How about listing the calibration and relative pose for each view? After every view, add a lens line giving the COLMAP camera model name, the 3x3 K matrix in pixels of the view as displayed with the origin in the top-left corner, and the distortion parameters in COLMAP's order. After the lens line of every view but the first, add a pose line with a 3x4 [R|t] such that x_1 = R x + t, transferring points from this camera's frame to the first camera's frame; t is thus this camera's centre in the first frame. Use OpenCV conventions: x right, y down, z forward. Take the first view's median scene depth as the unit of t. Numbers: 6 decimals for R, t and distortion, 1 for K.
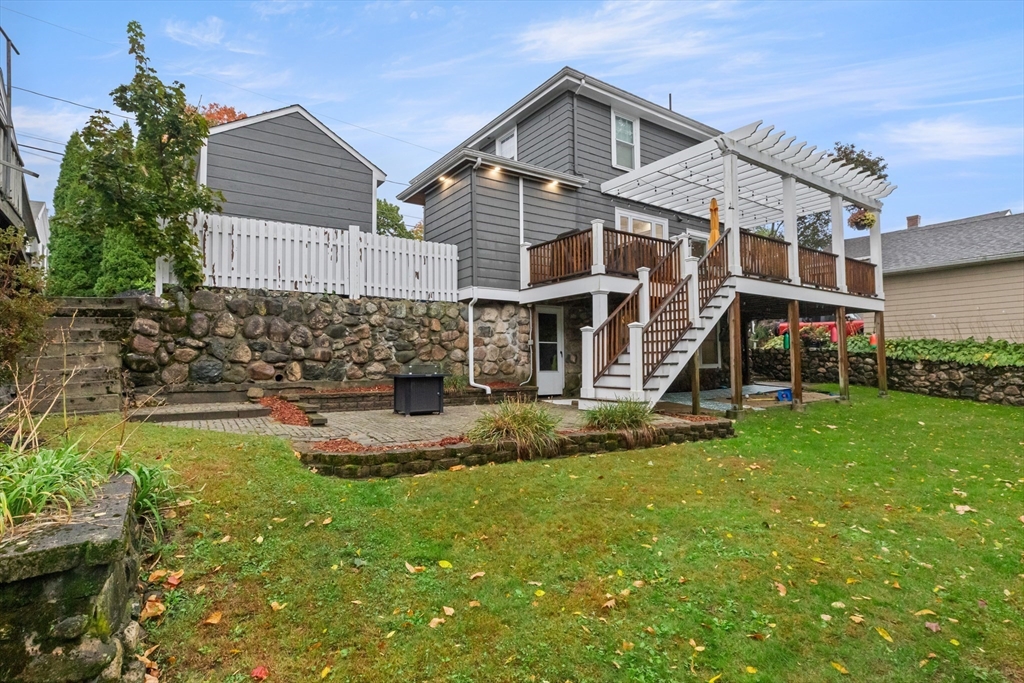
lens RADIAL K [[521.0, 0, 515.5], [0, 521.0, 346.3], [0, 0, 1]] dist [0.001391, 0.000122]
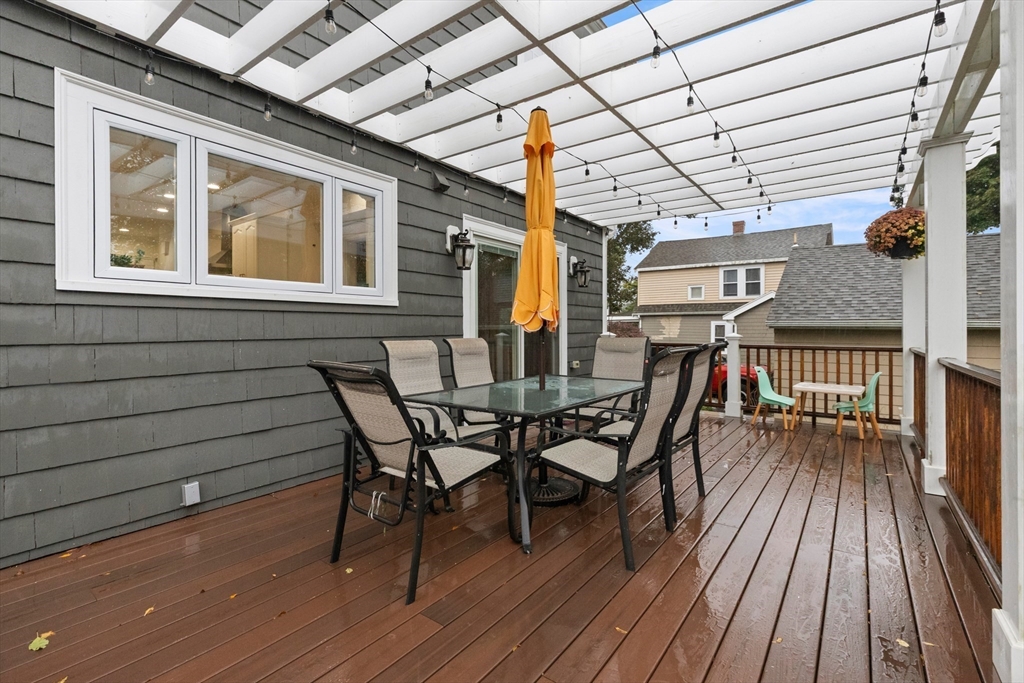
lens RADIAL K [[463.9, 0, 513.9], [0, 463.9, 332.5], [0, 0, 1]] dist [-0.001729, 0.000518]
pose [[0.950391, 0.009688, 0.310908, 0.270081], [-0.023977, 0.998823, 0.042171, -0.164757], [-0.310133, -0.047534, 0.949504, 0.706016]]
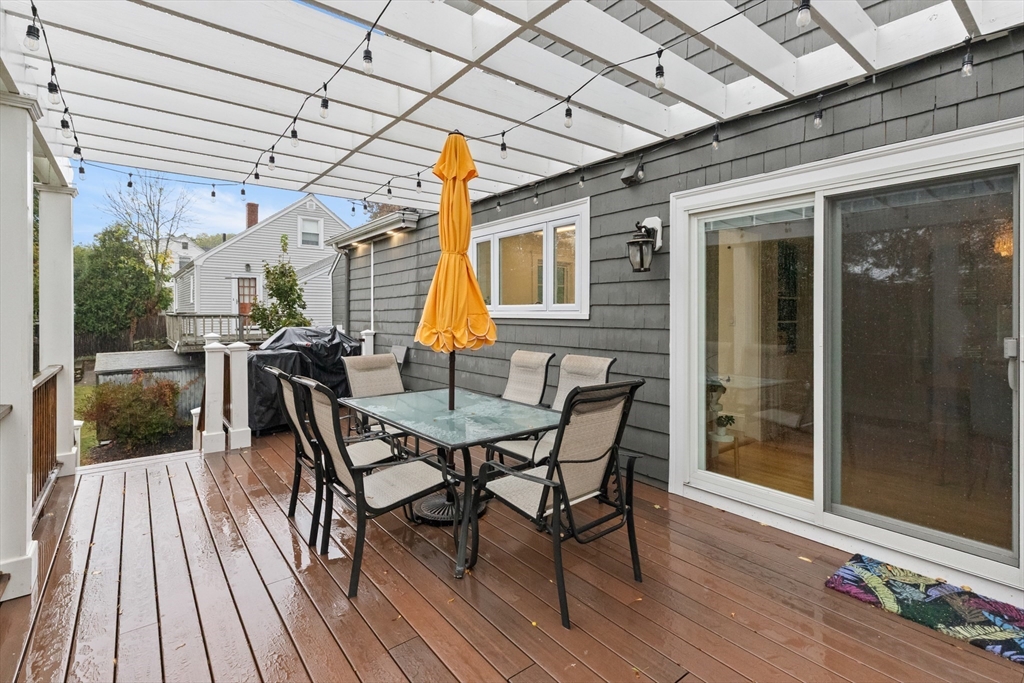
lens RADIAL K [[463.9, 0, 503.8], [0, 463.9, 315.0], [0, 0, 1]] dist [-0.001729, 0.000518]
pose [[0.062097, 0.014961, -0.997958, 0.564777], [0.037175, 0.999159, 0.017292, -0.176665], [0.997378, -0.038173, 0.061489, 0.915798]]
